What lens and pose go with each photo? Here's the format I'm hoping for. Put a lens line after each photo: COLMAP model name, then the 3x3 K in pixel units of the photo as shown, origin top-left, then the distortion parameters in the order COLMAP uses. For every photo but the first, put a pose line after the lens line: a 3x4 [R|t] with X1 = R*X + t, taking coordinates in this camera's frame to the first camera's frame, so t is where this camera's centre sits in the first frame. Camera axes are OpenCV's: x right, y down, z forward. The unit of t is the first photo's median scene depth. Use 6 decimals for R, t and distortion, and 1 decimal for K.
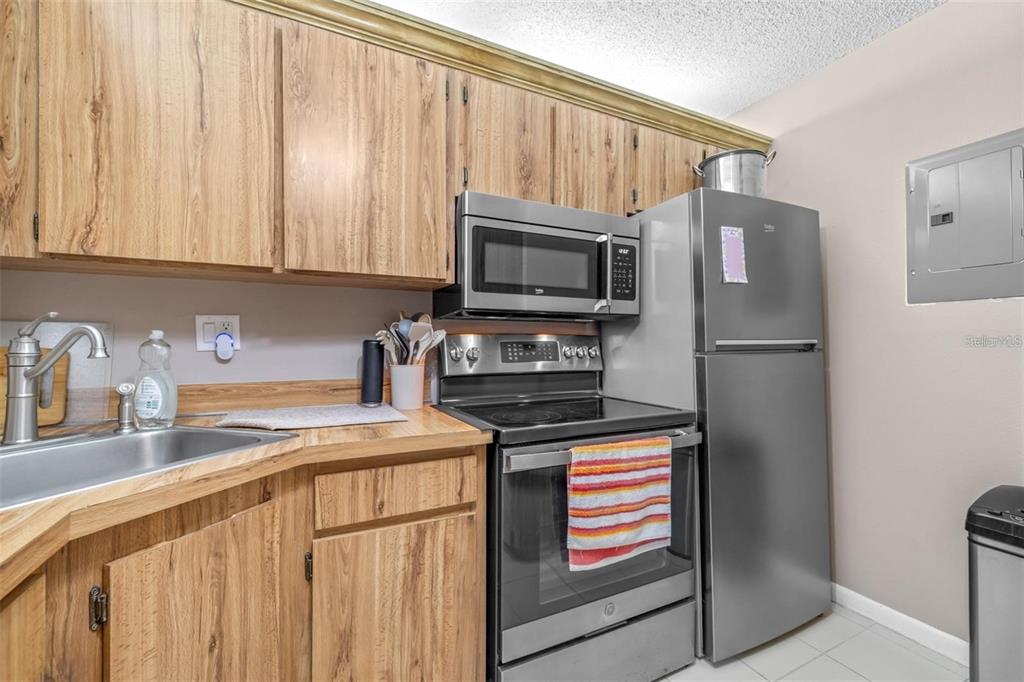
lens RADIAL K [[447.5, 0, 532.0], [0, 447.5, 339.5], [0, 0, 1]] dist [0.004363, -0.001049]
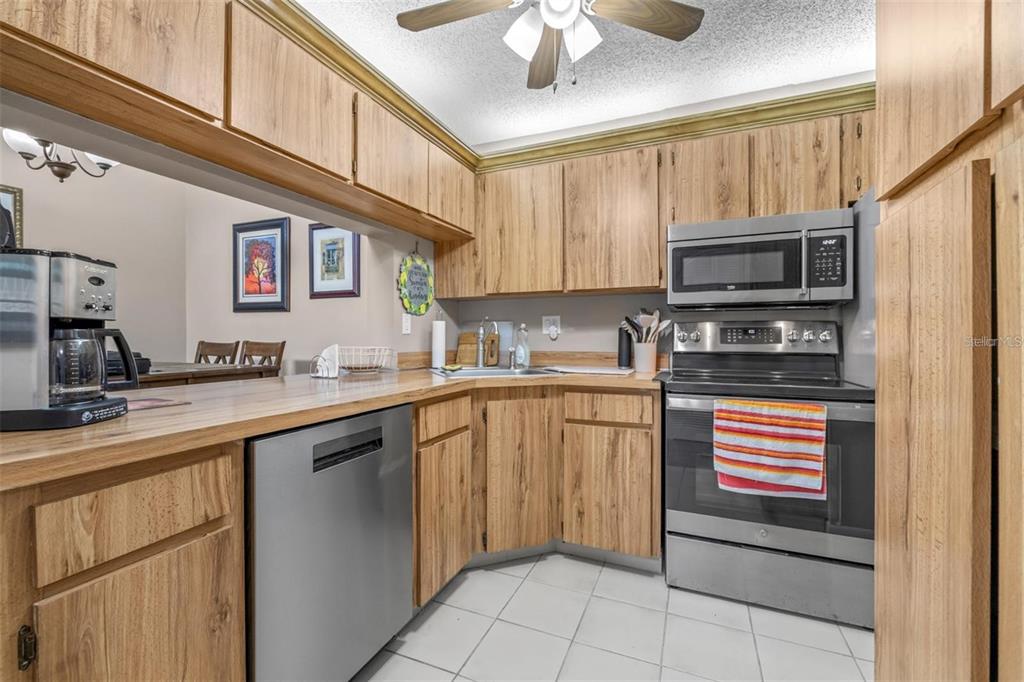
lens RADIAL K [[447.5, 0, 510.8], [0, 447.5, 337.3], [0, 0, 1]] dist [0.004363, -0.001049]
pose [[0.628926, -0.003509, -0.777457, 0.740729], [0.003664, 0.999992, -0.001549, 0.043609], [0.777456, -0.001875, 0.628934, -0.374406]]
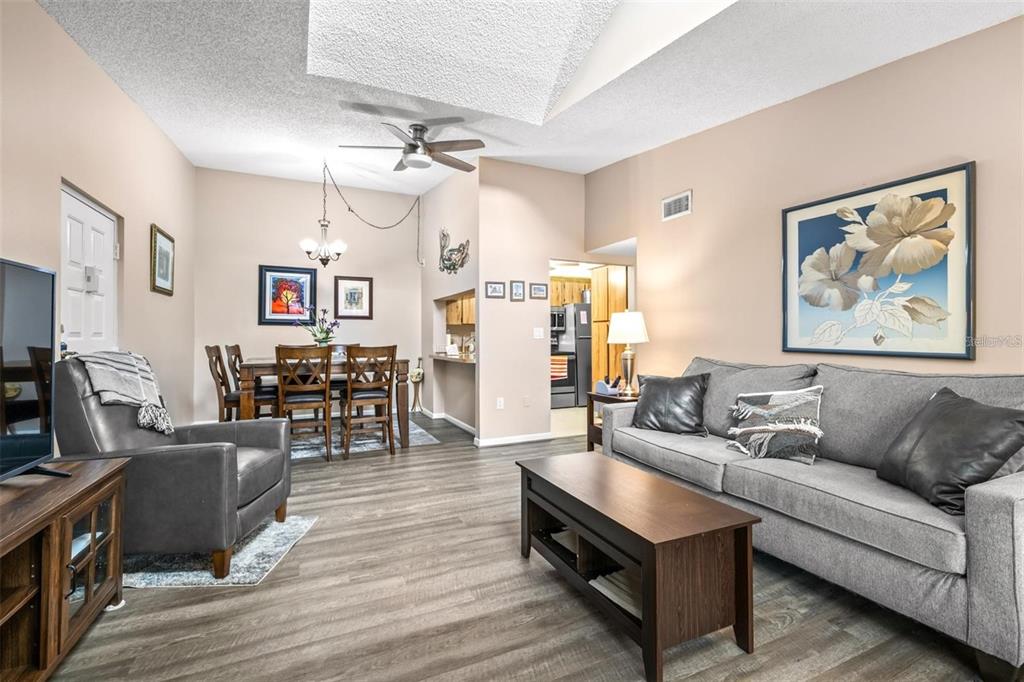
lens RADIAL K [[447.5, 0, 520.5], [0, 447.5, 331.3], [0, 0, 1]] dist [0.004363, -0.001049]
pose [[0.999362, -0.007190, -0.034997, -0.032160], [0.006873, 0.999934, -0.009161, -0.013790], [0.035060, 0.008915, 0.999345, -4.186135]]
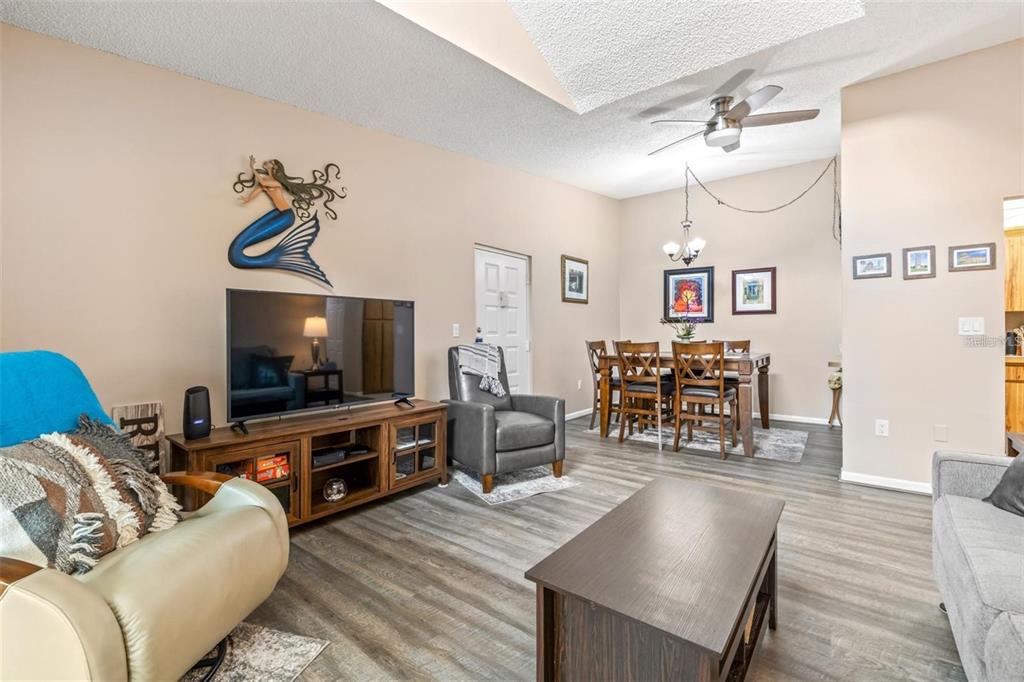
lens RADIAL K [[447.5, 0, 511.4], [0, 447.5, 333.9], [0, 0, 1]] dist [0.004363, -0.001049]
pose [[0.429334, -0.009124, -0.903100, 1.004396], [0.009954, 0.999936, -0.005371, -0.003421], [0.903091, -0.006683, 0.429398, -3.573411]]
